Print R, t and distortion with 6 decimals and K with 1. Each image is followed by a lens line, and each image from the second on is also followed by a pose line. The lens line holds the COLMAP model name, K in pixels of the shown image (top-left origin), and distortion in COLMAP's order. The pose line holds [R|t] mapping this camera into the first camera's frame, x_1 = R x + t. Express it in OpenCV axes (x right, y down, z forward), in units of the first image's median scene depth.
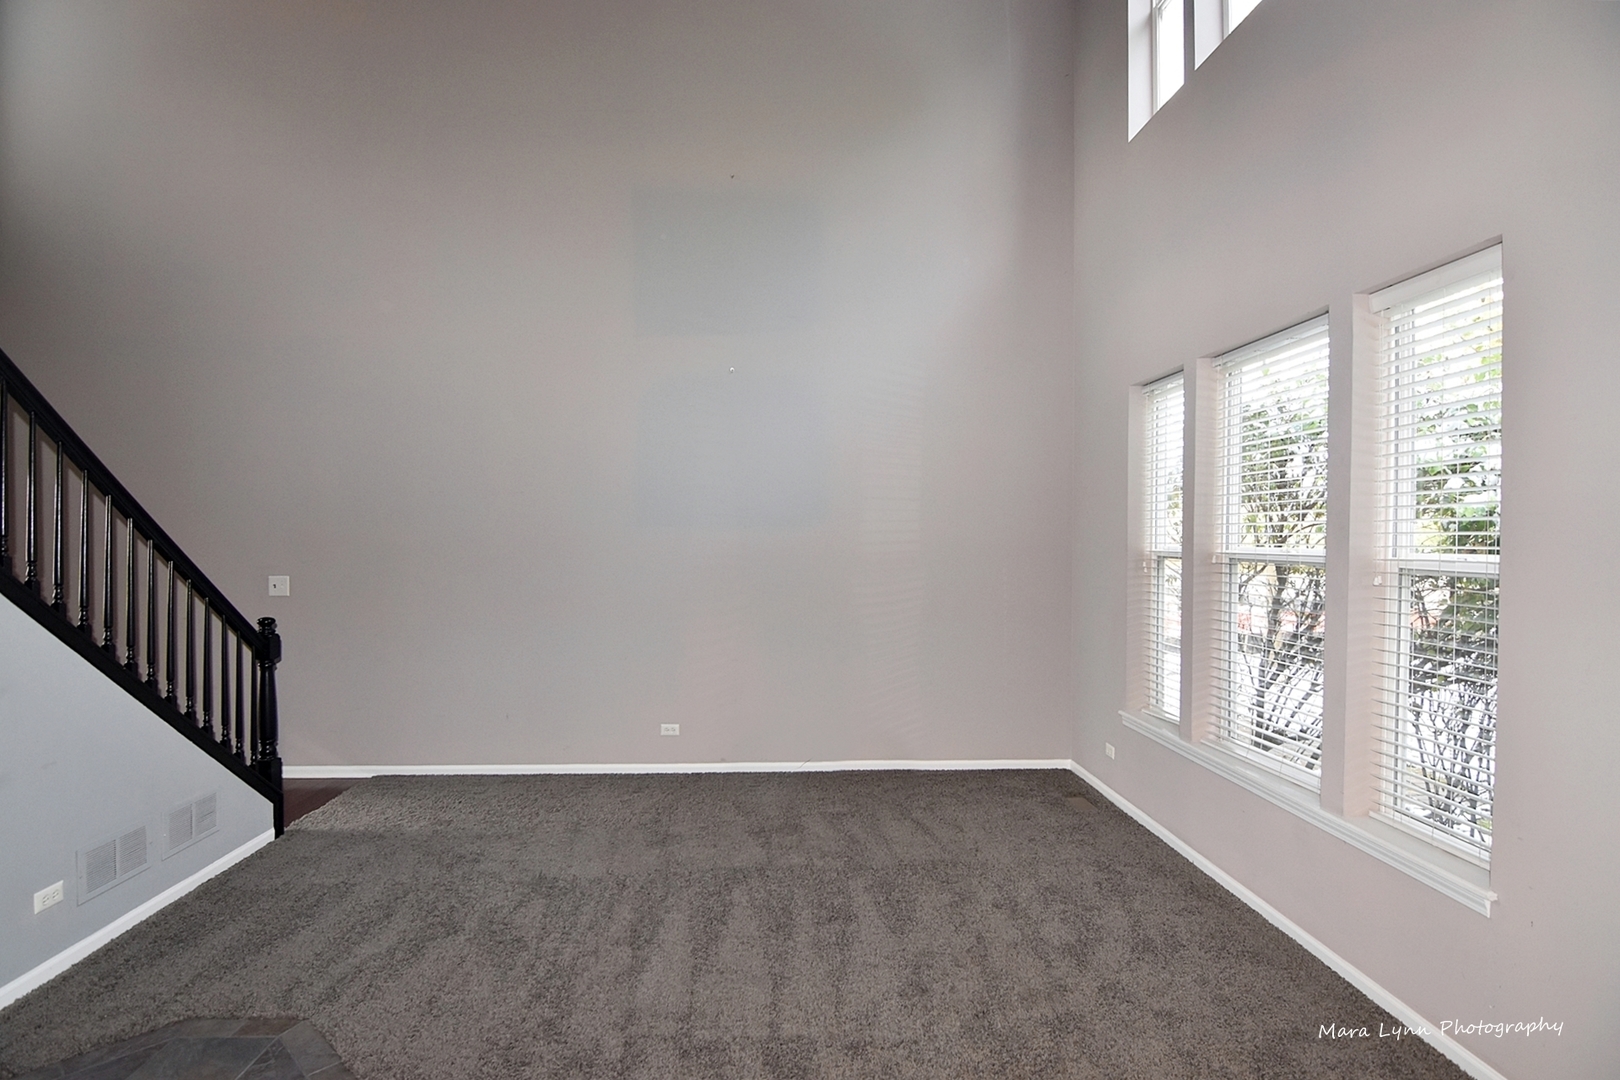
lens RADIAL K [[801.2, 0, 801.9], [0, 801.2, 543.1], [0, 0, 1]] dist [-0.019119, -0.000867]
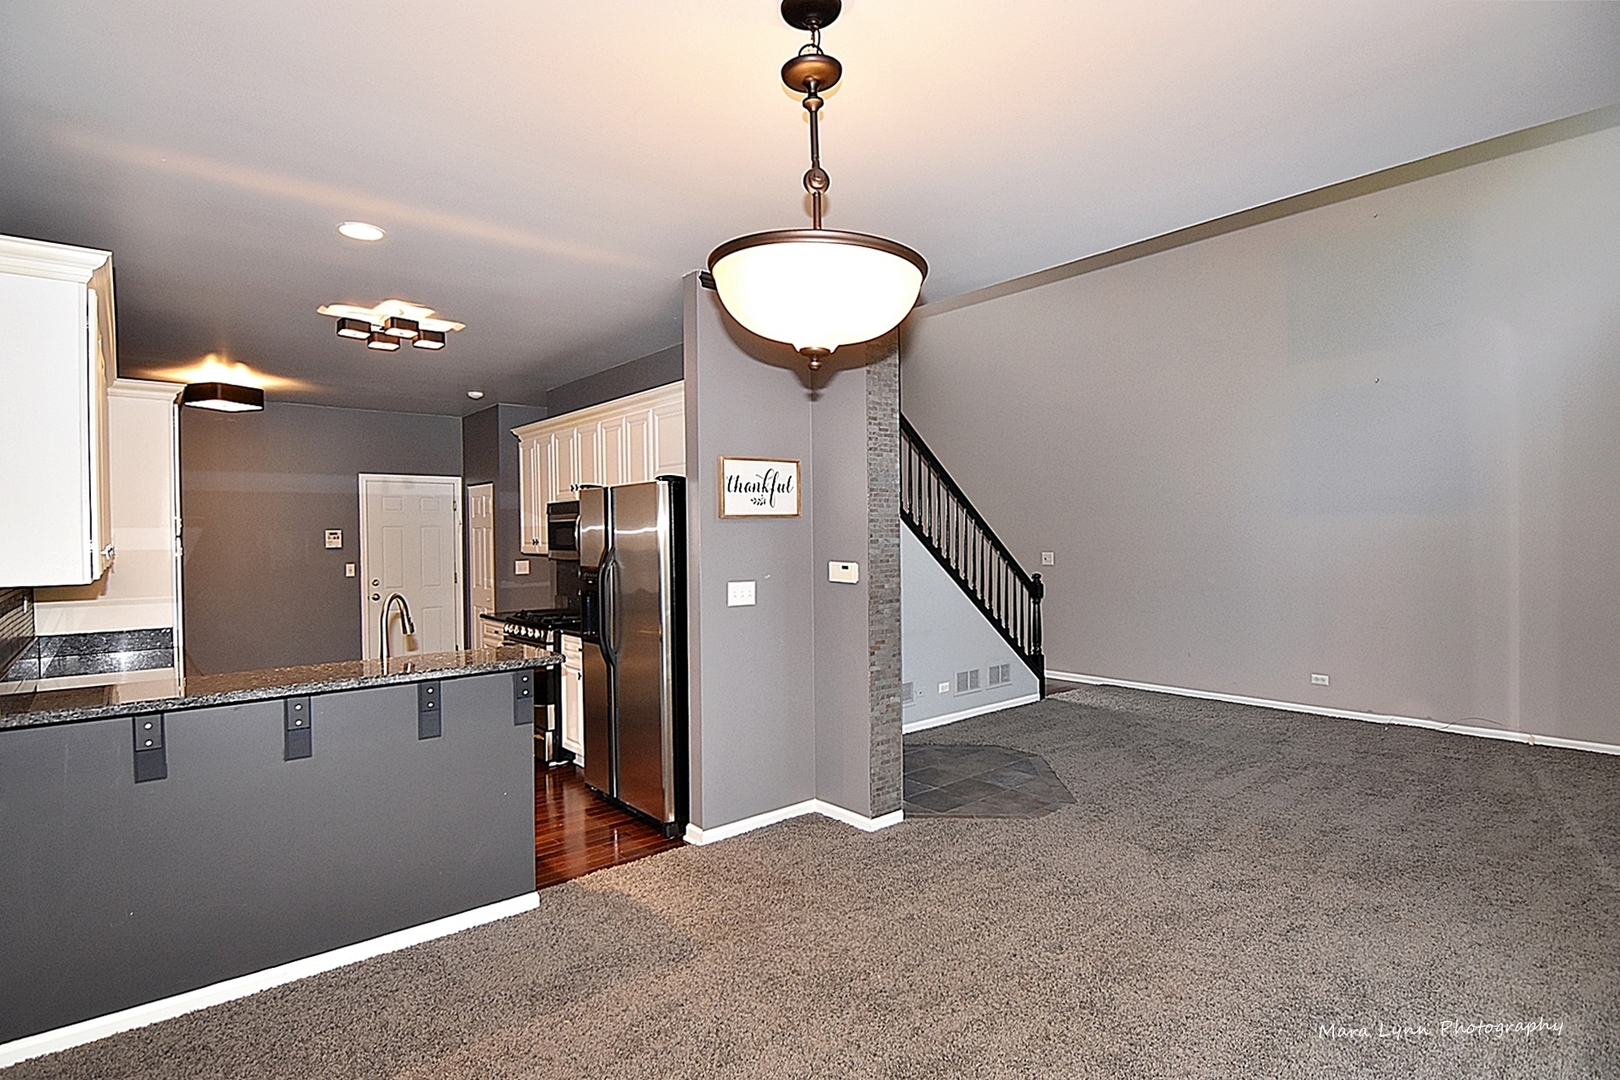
lens RADIAL K [[801.2, 0, 801.9], [0, 801.2, 543.1], [0, 0, 1]] dist [-0.019119, -0.000867]
pose [[0.610369, -0.001276, -0.792116, 0.439238], [0.006935, 0.999969, 0.003734, 0.019037], [0.792087, -0.007773, 0.610359, -0.521066]]
